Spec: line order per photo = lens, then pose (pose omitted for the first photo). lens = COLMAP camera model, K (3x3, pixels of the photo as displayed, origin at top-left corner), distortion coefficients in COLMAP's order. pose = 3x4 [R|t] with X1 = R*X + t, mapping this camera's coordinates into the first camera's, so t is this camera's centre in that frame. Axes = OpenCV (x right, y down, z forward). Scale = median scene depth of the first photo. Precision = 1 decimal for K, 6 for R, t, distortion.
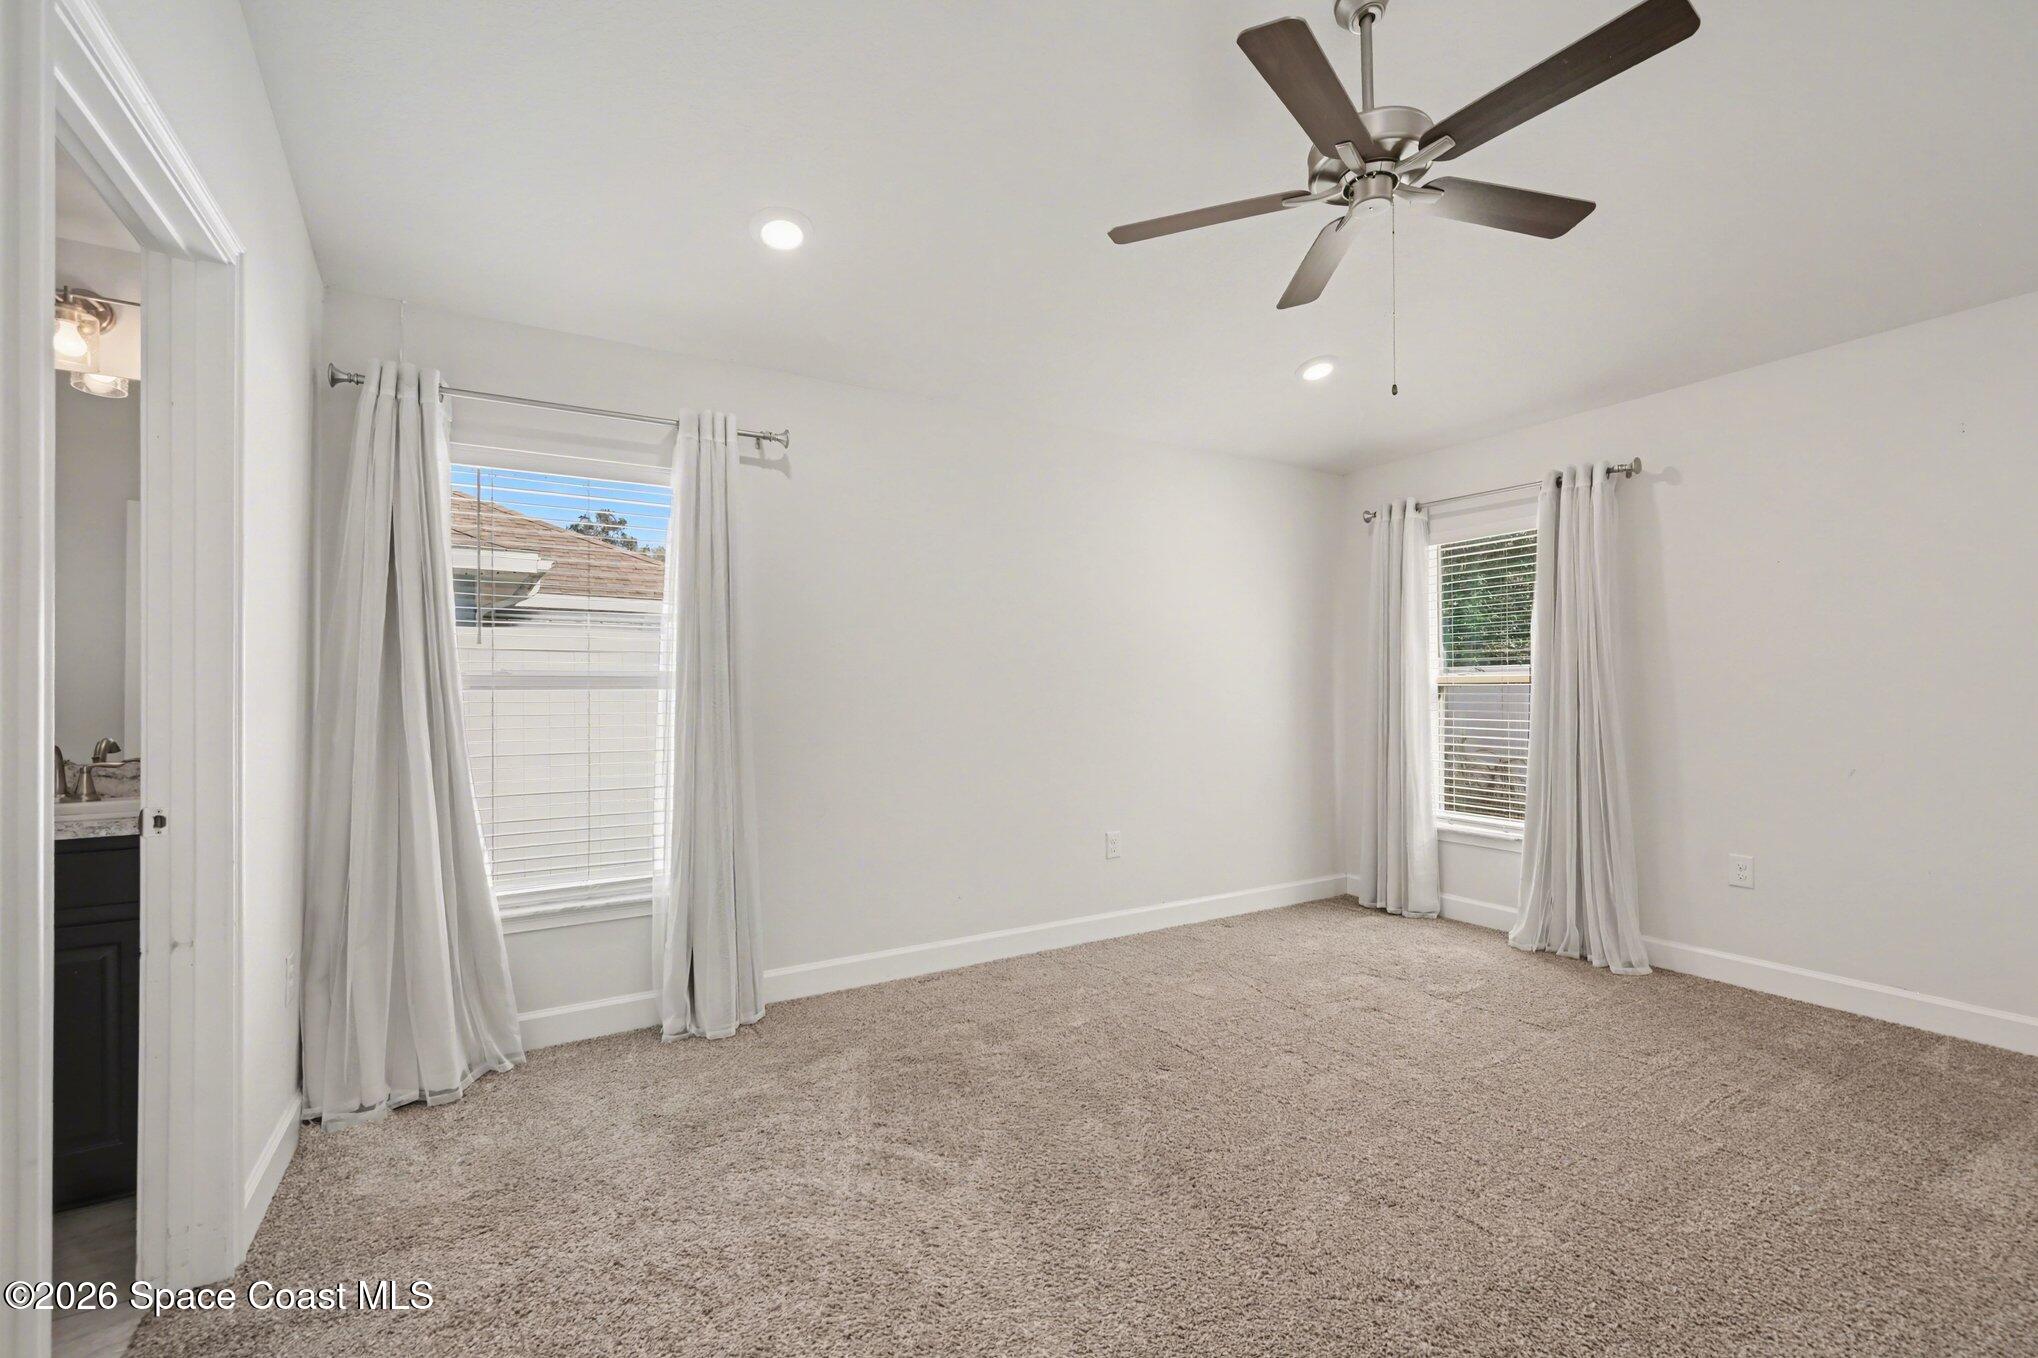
lens RADIAL K [[836.9, 0, 1012.5], [0, 836.9, 677.3], [0, 0, 1]] dist [-0.007824, 0.000887]
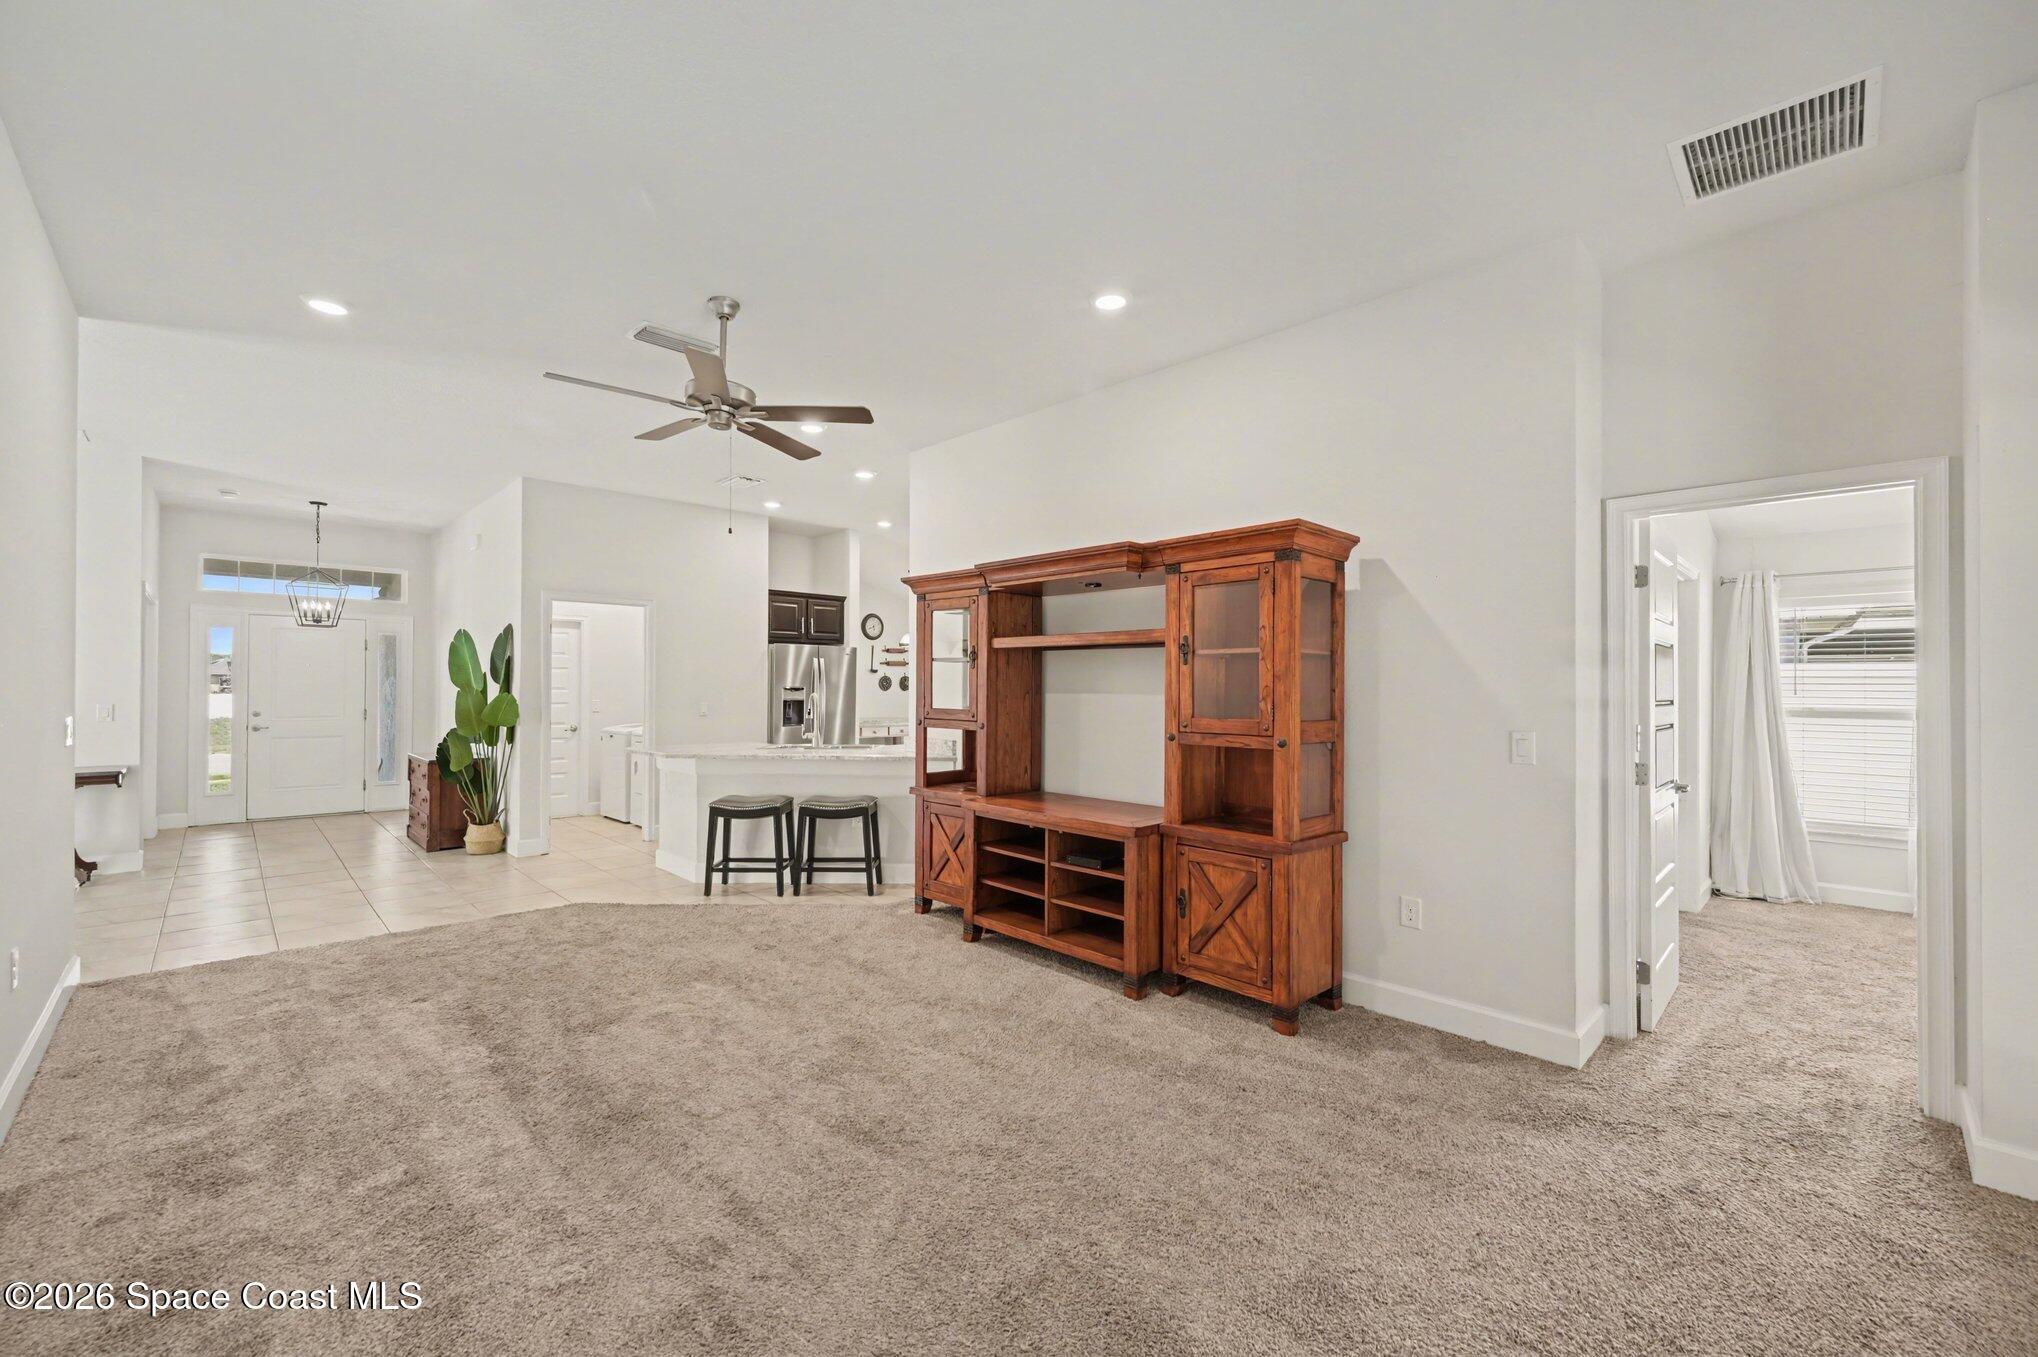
lens RADIAL K [[836.9, 0, 1016.5], [0, 836.9, 683.4], [0, 0, 1]] dist [-0.007824, 0.000887]
pose [[0.227100, -0.003943, -0.973863, 0.977938], [-0.002541, 0.999986, -0.004642, -0.059836], [0.973868, 0.003528, 0.227087, -1.416604]]
